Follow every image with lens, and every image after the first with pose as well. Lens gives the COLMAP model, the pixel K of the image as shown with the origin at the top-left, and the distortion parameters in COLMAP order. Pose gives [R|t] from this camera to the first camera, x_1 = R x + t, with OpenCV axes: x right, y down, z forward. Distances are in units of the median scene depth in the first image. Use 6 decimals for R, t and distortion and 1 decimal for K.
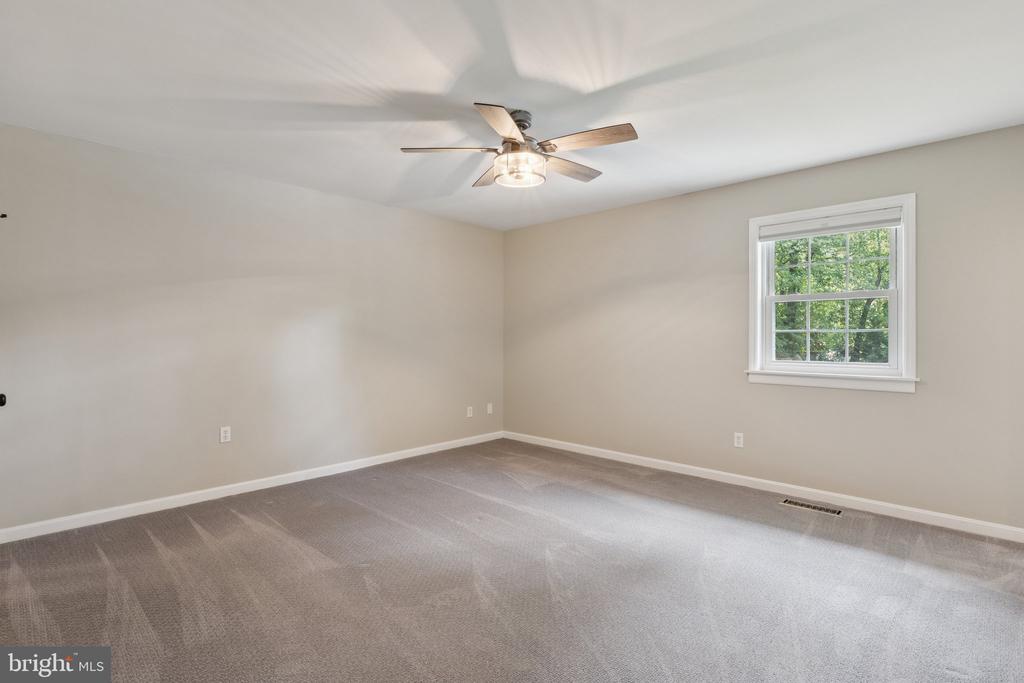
lens RADIAL K [[495.2, 0, 510.6], [0, 495.2, 339.7], [0, 0, 1]] dist [-0.003431, -0.000295]
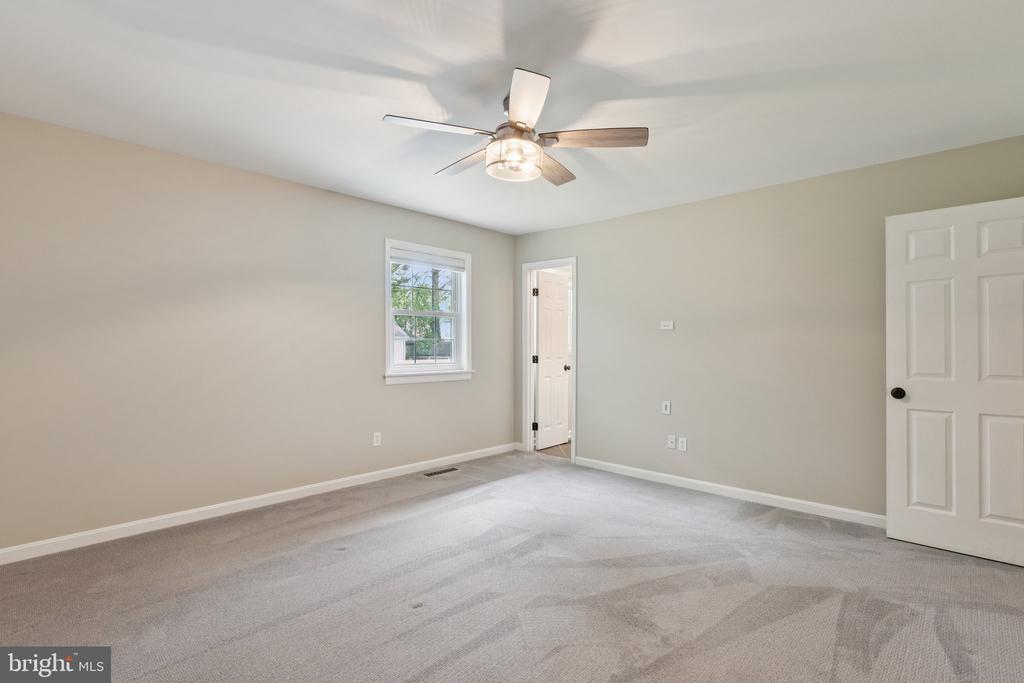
lens RADIAL K [[495.2, 0, 508.0], [0, 495.2, 344.1], [0, 0, 1]] dist [-0.003431, -0.000295]
pose [[-0.014320, 0.002068, 0.999895, -0.652438], [0.001366, 0.999997, -0.002049, -0.002864], [-0.999897, 0.001337, -0.014322, 0.756473]]
